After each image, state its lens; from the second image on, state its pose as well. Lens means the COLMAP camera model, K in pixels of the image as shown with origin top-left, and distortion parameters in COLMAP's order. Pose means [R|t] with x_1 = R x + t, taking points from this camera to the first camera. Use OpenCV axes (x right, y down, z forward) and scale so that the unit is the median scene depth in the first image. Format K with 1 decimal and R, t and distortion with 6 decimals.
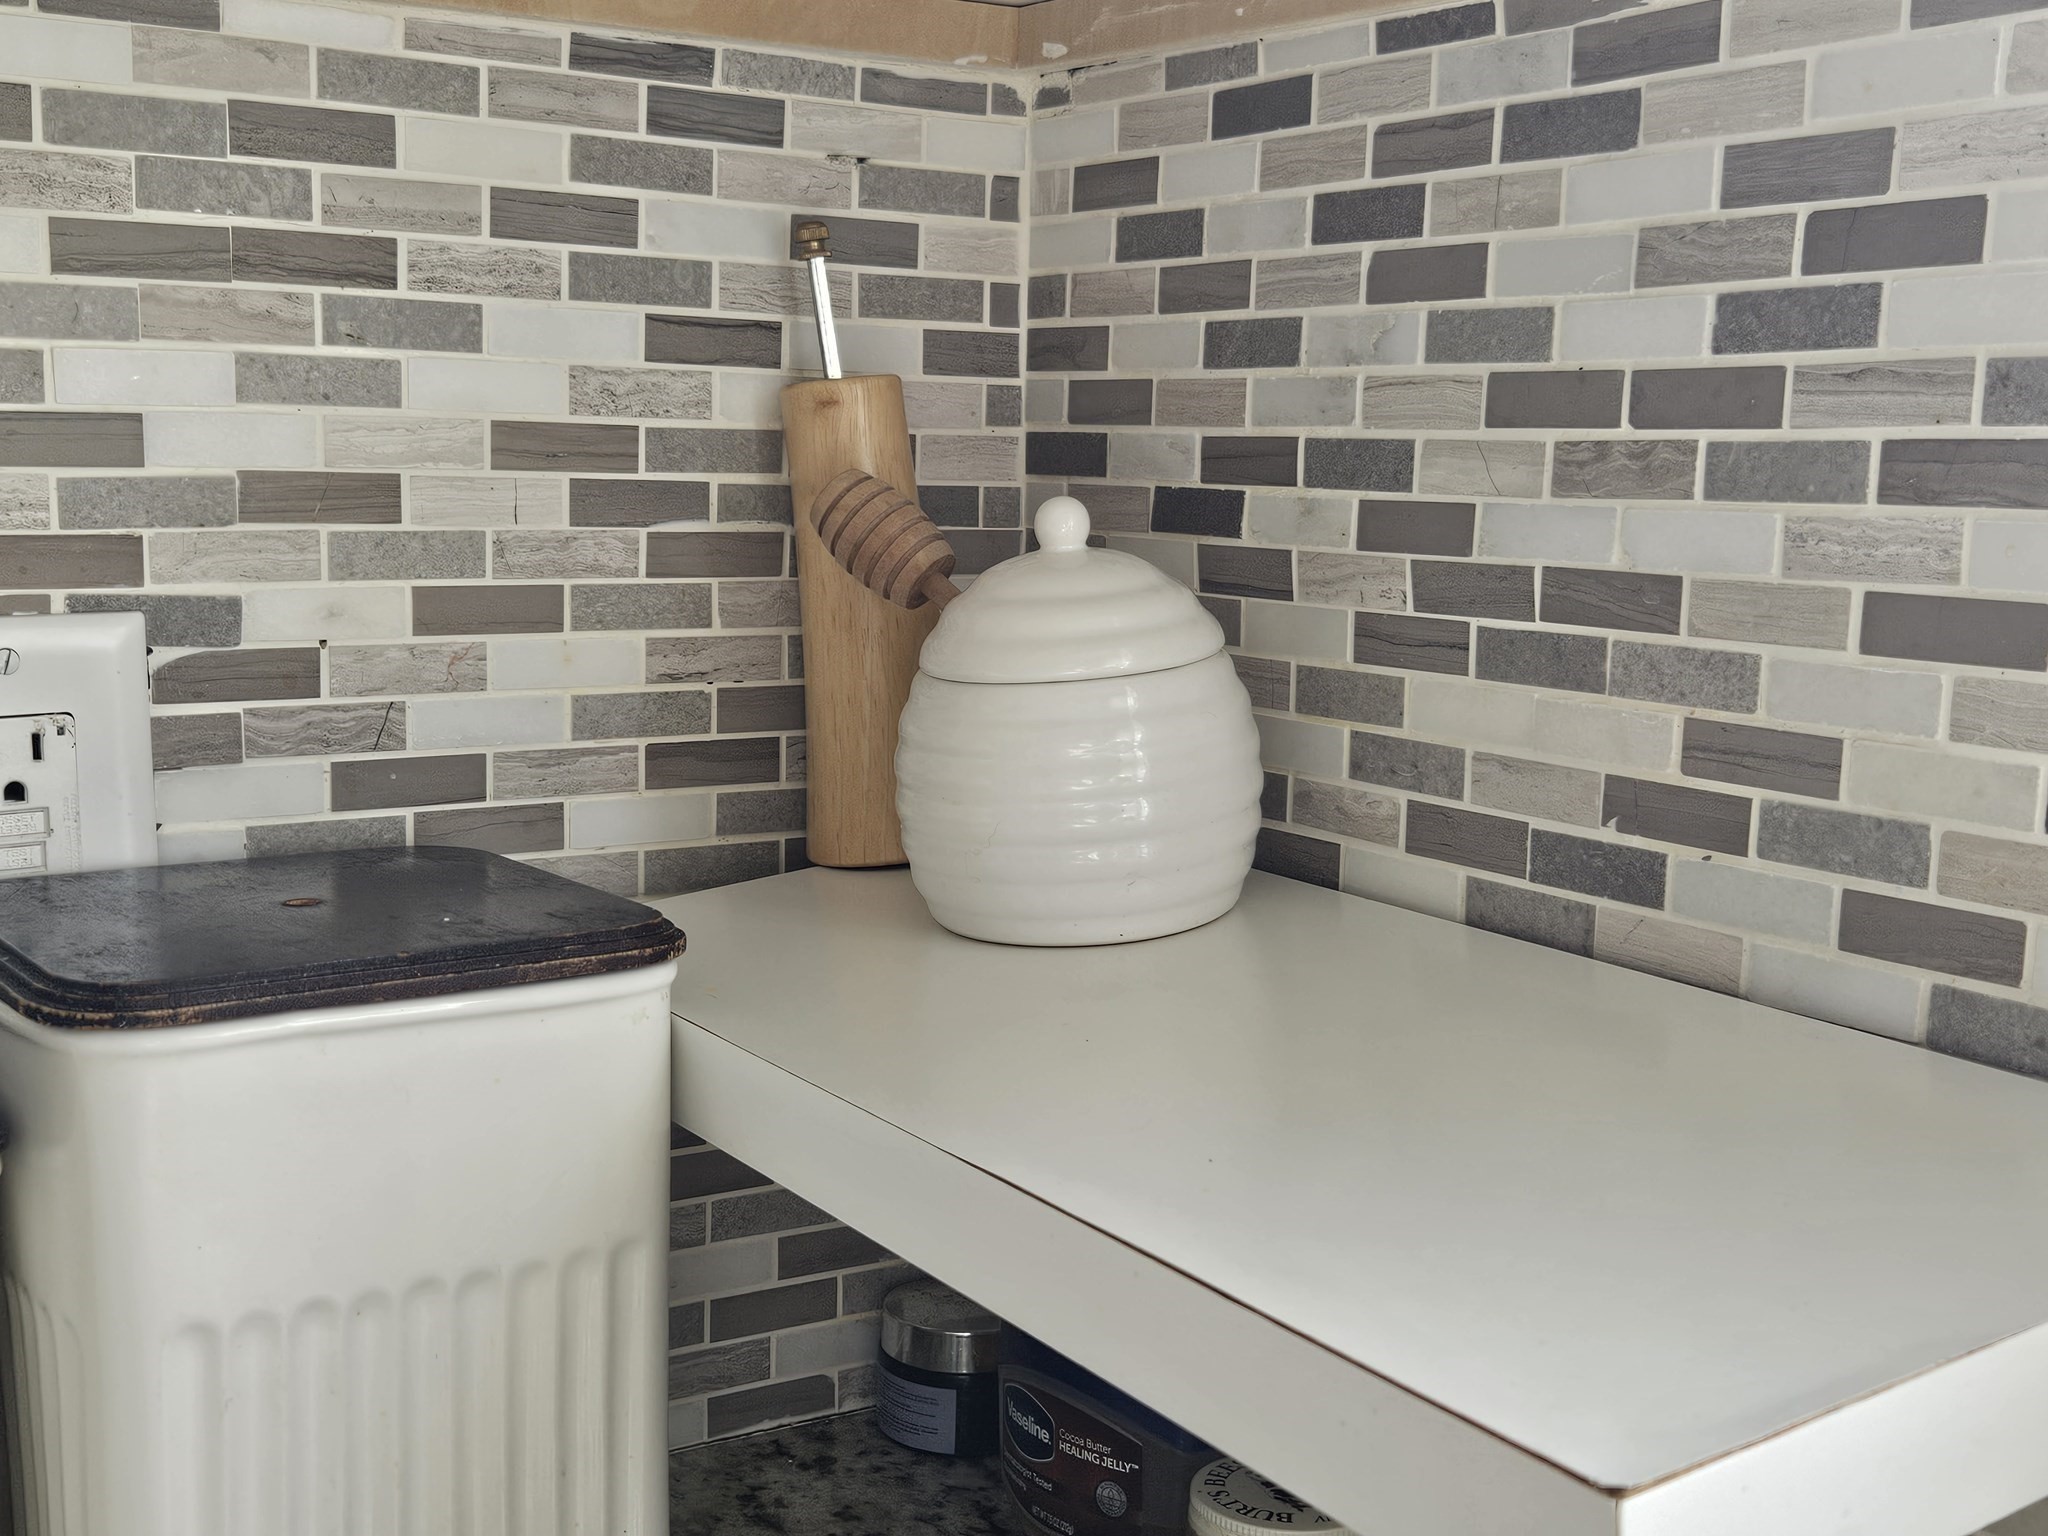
lens RADIAL K [[2482.1, 0, 999.1], [0, 2482.1, 769.9], [0, 0, 1]] dist [0.084790, -0.090016]
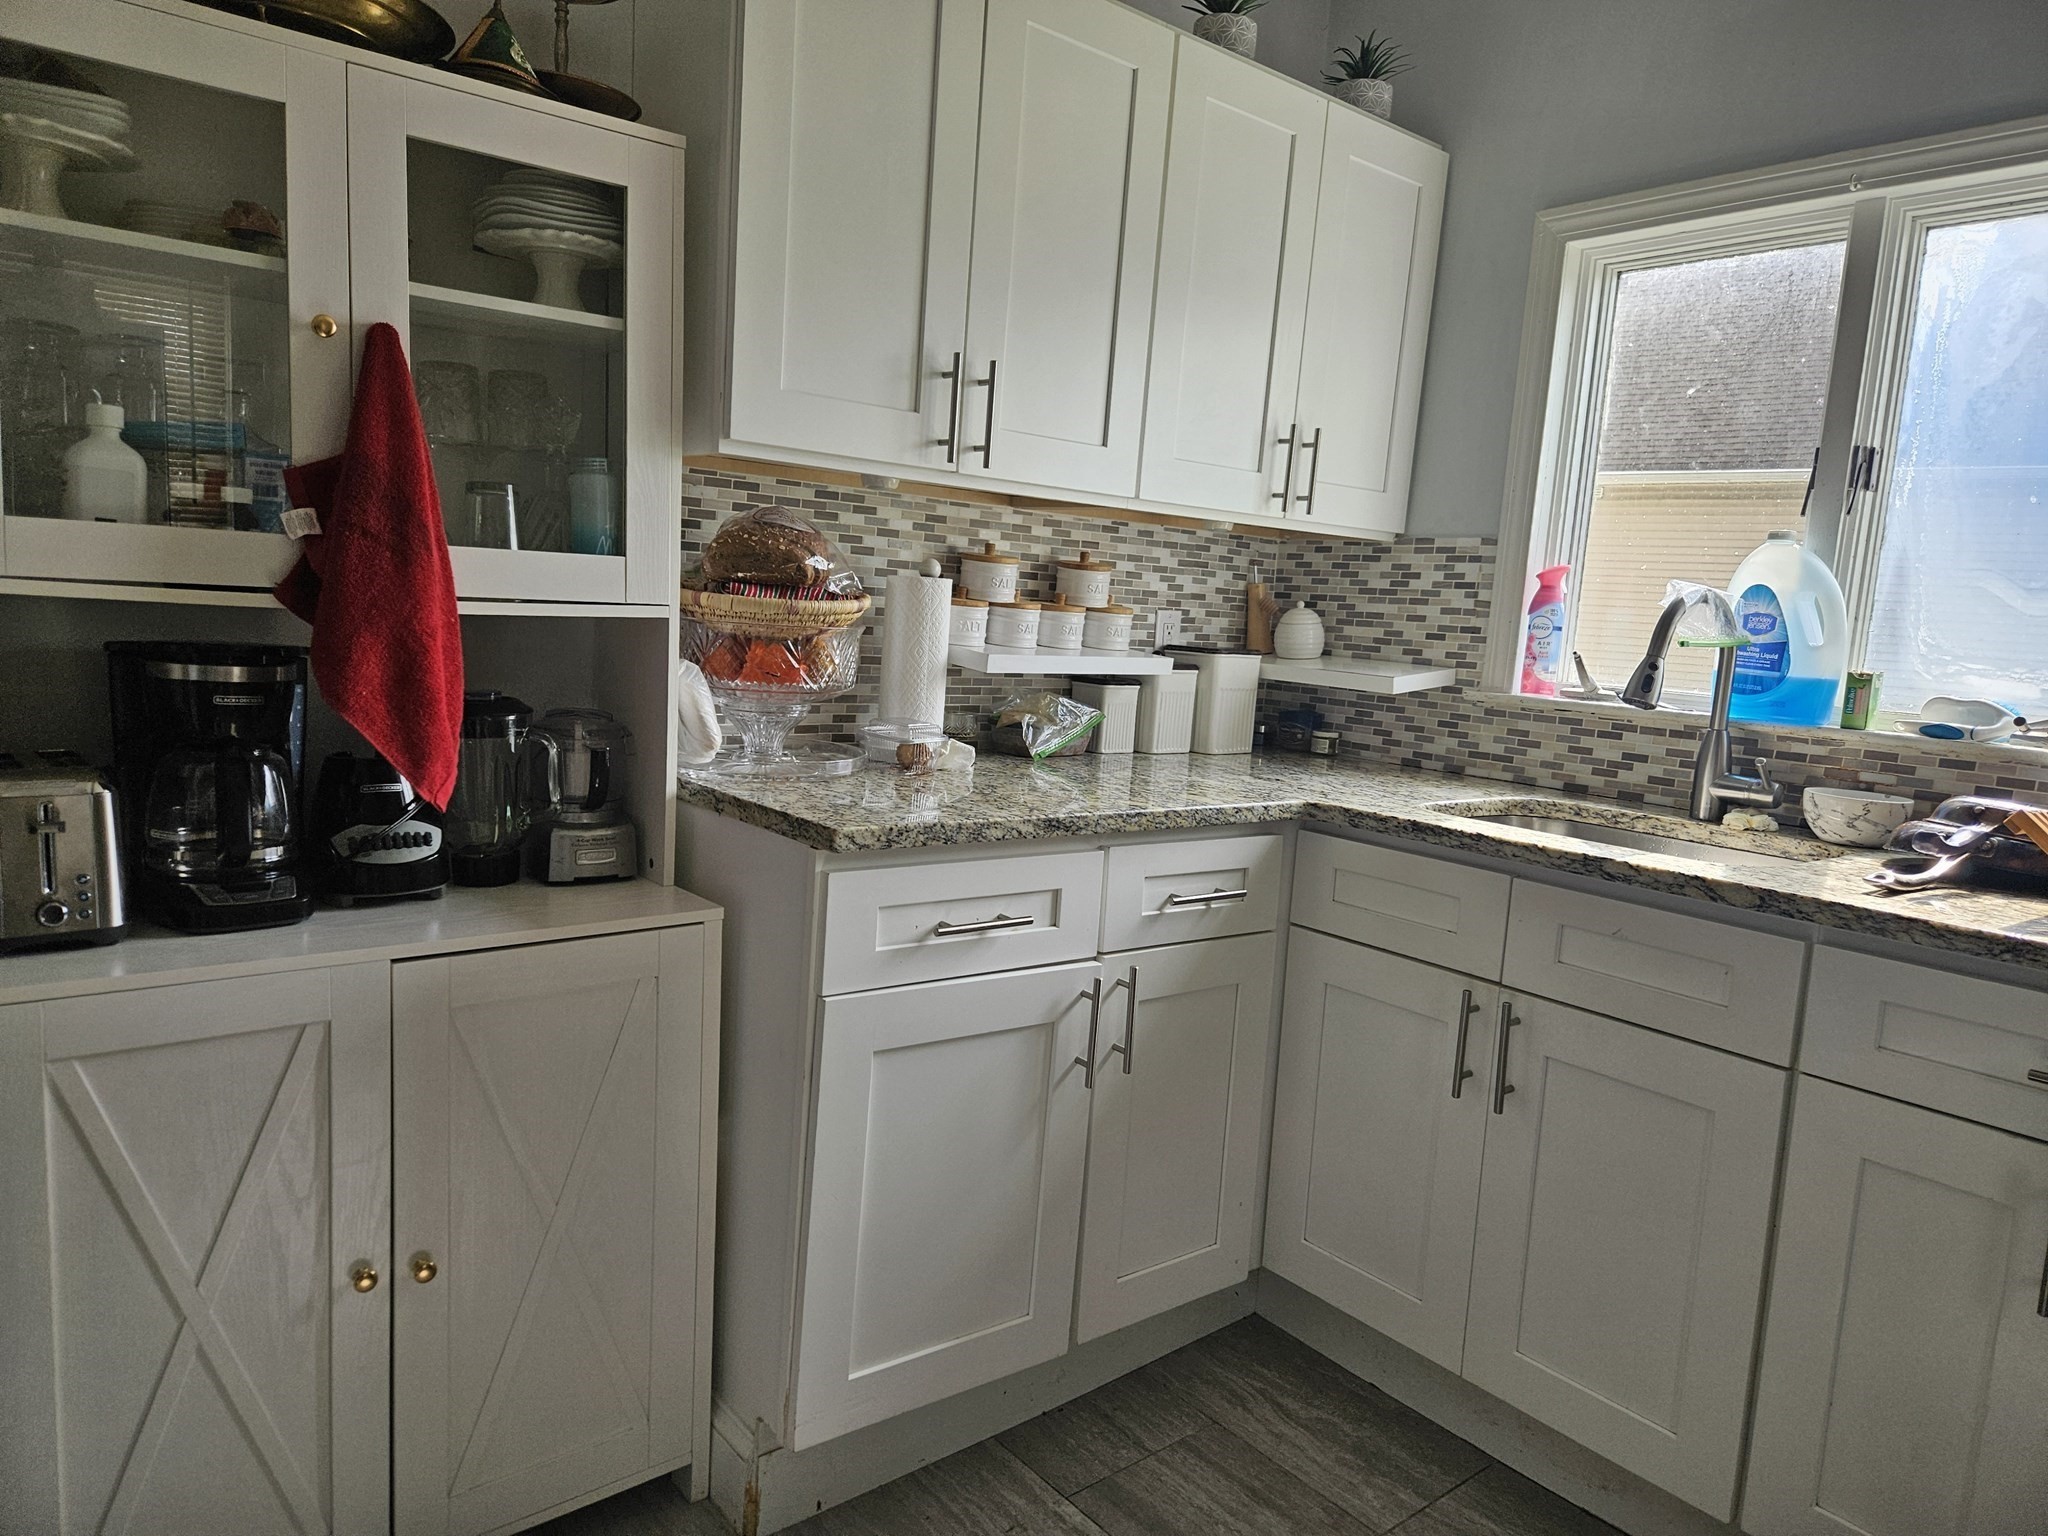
lens RADIAL K [[1375.2, 0, 1024.0], [0, 1375.2, 768.0], [0, 0, 1]] dist [0.075642, -0.065235]
pose [[0.989449, 0.030482, 0.141636, -1.390699], [-0.029440, 0.999522, -0.009443, 0.463956], [-0.141856, 0.005174, 0.989874, -3.044174]]
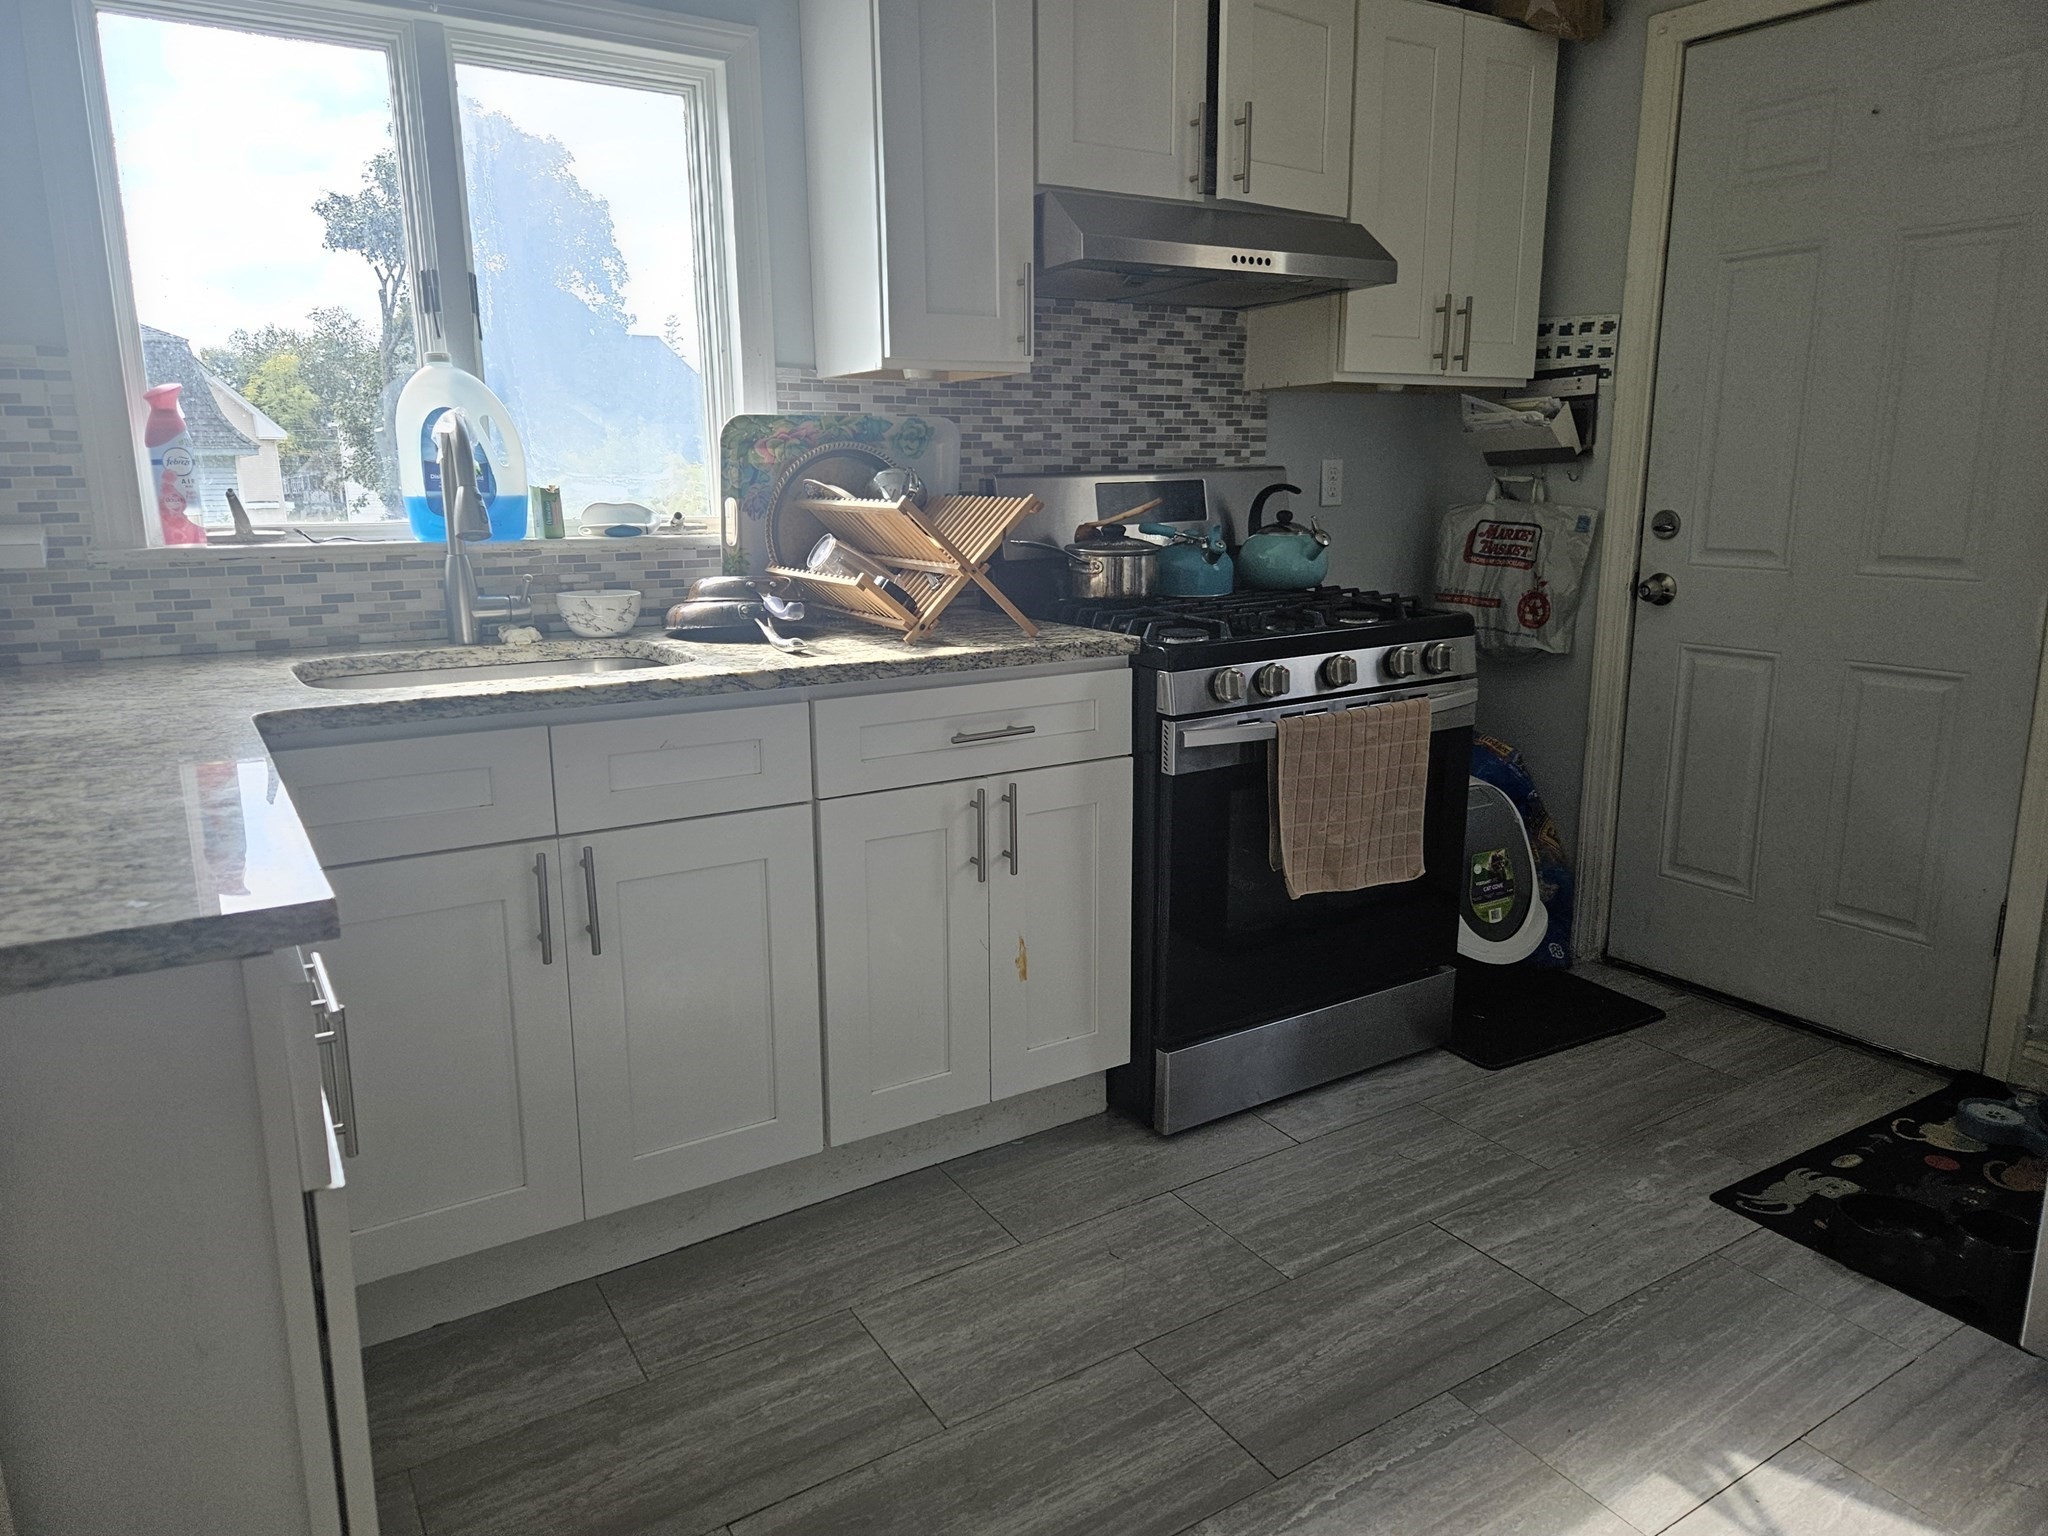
lens RADIAL K [[1391.8, 0, 1018.9], [0, 1391.8, 763.3], [0, 0, 1]] dist [0.064323, -0.051288]
pose [[-0.015034, -0.225033, 0.974235, -2.715196], [0.139358, 0.964364, 0.224903, 0.209553], [-0.990128, 0.139148, 0.016862, -1.363271]]
